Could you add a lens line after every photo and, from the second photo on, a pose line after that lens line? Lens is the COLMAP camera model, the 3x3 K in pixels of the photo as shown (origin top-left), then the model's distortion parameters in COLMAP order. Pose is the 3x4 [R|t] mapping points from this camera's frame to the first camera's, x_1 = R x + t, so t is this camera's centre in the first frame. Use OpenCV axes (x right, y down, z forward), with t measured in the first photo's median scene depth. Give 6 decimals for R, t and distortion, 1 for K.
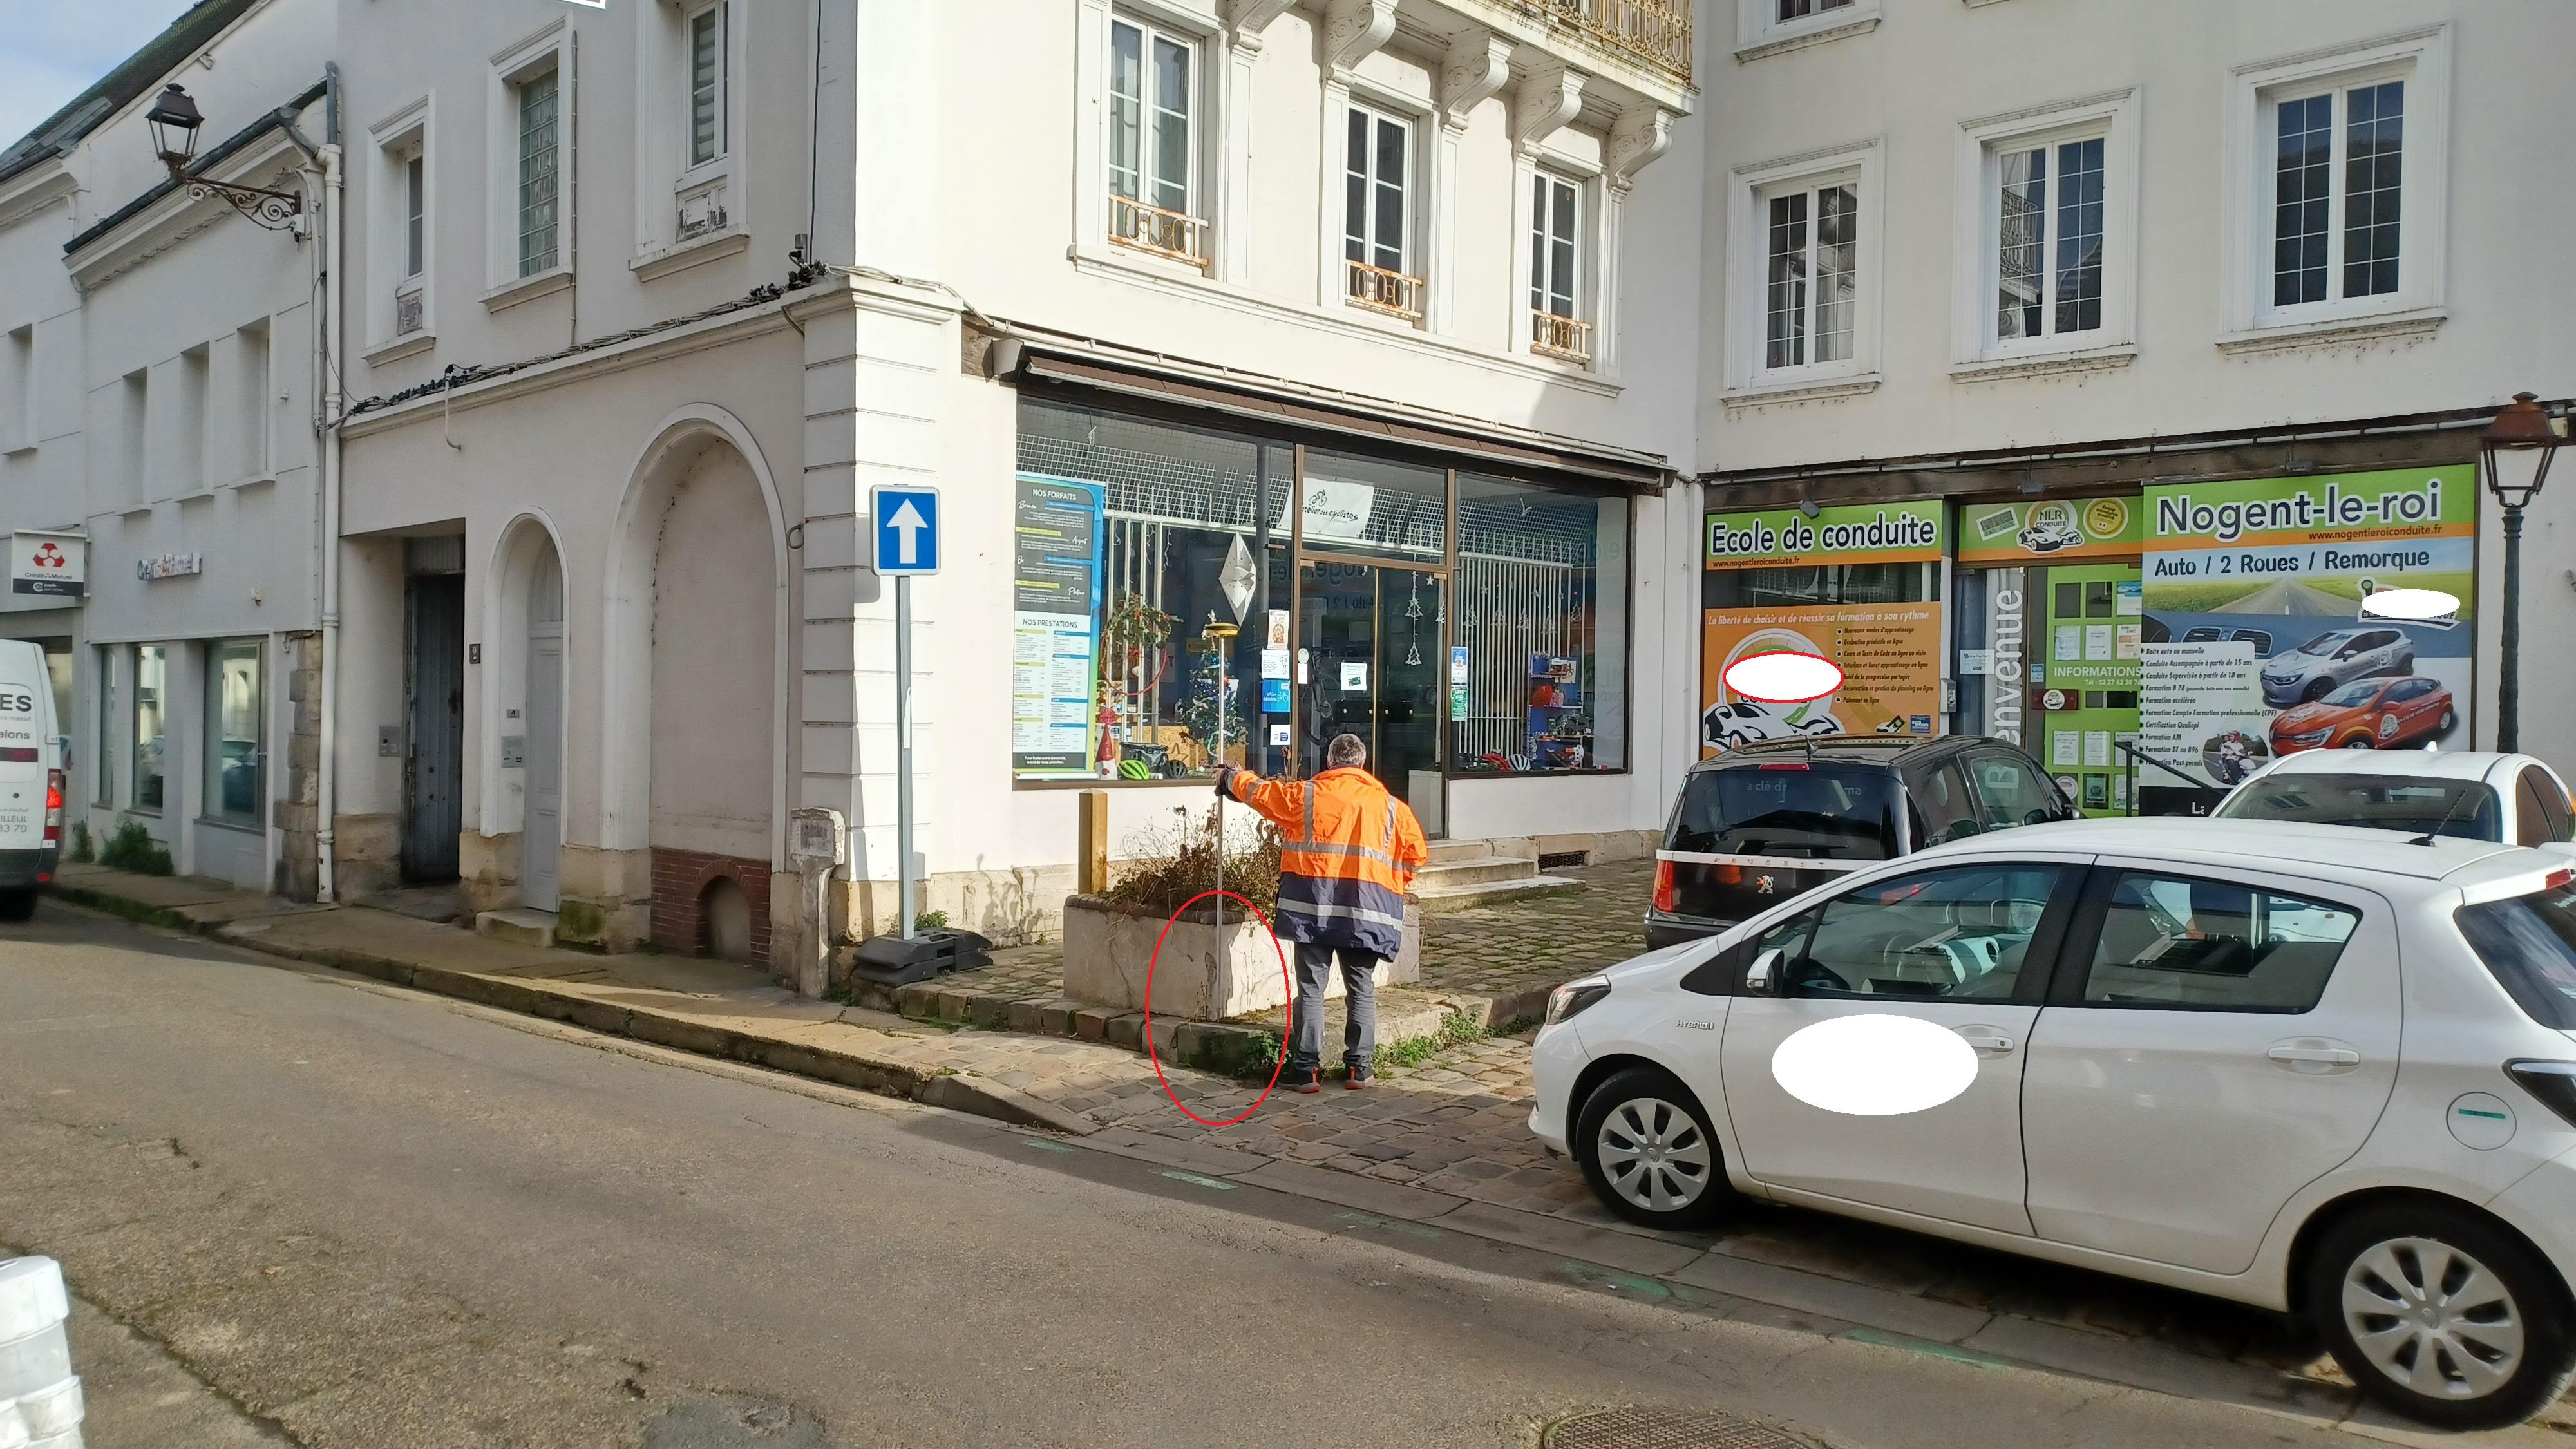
lens RADIAL K [[1889.7, 0, 1288.0], [0, 1889.7, 724.5], [0, 0, 1]] dist [0.068477, -0.073446]
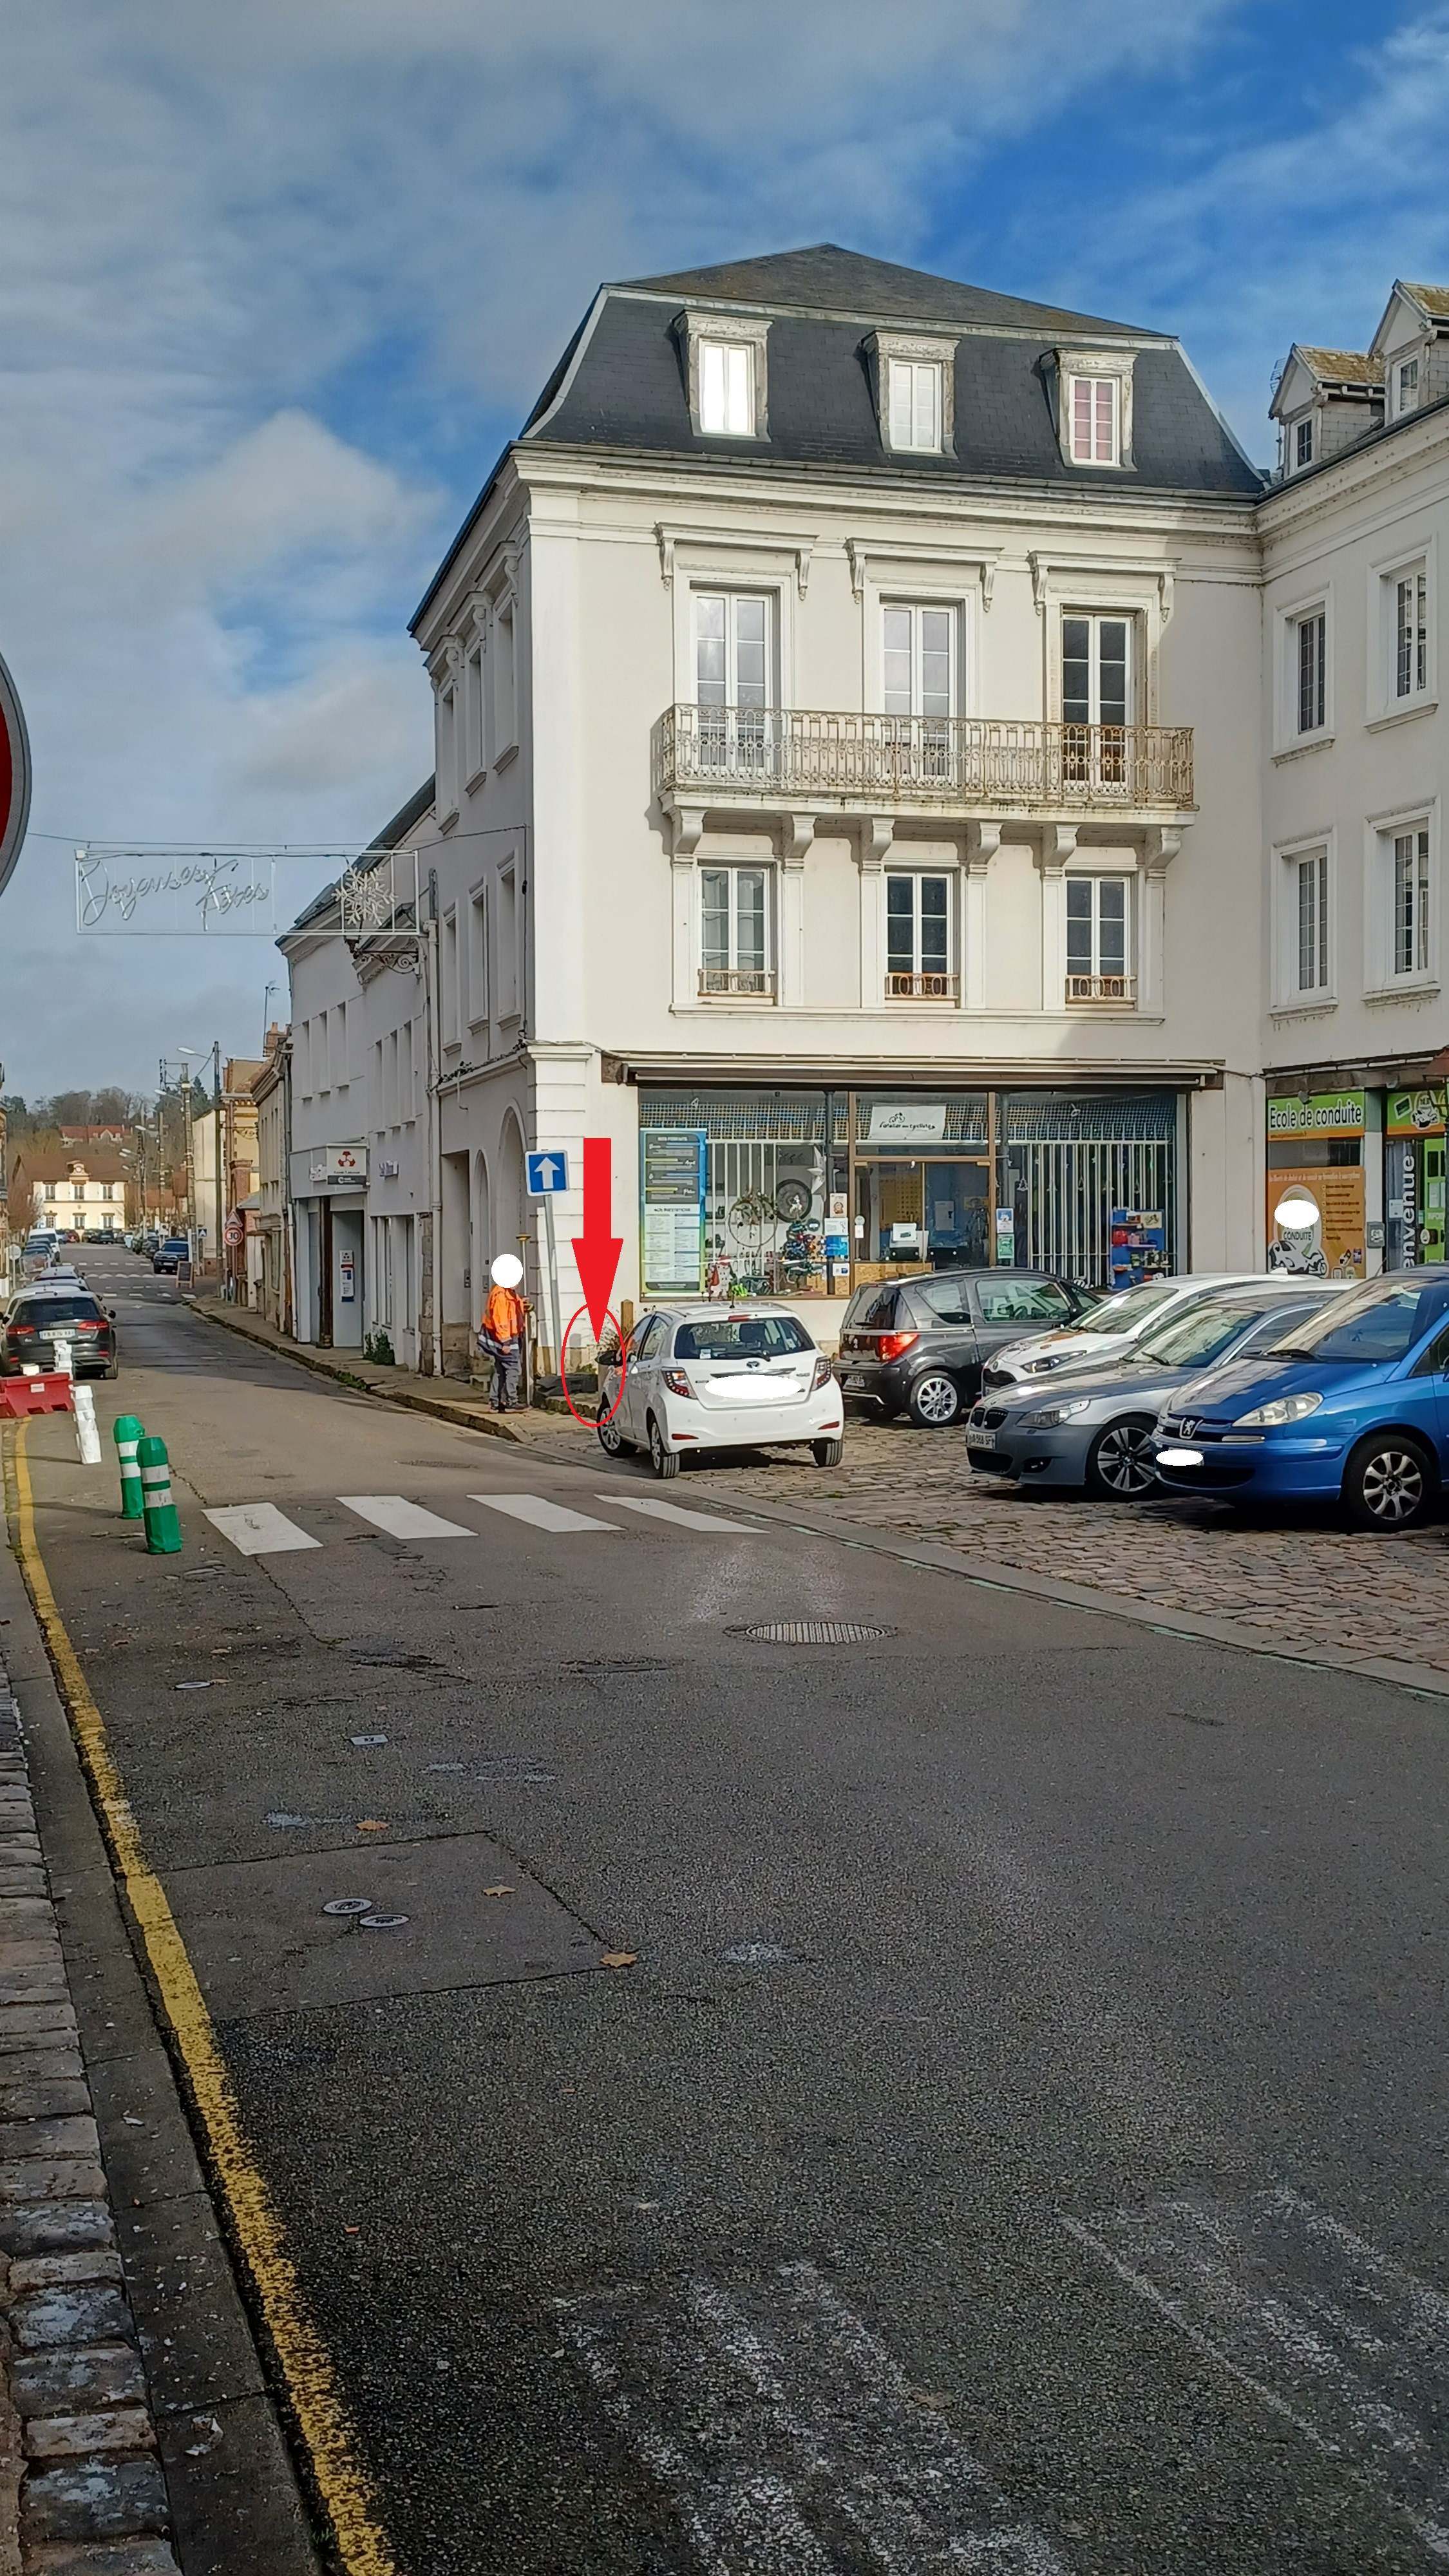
lens RADIAL K [[2575.9, 0, 724.5], [0, 2575.9, 1288.0], [0, 0, 1]] dist [0.073518, -0.011317]
pose [[0.860095, -0.007654, -0.510077, 1.008952], [0.015095, 0.999831, 0.010449, -0.003448], [0.509911, -0.016686, 0.860065, -0.941982]]
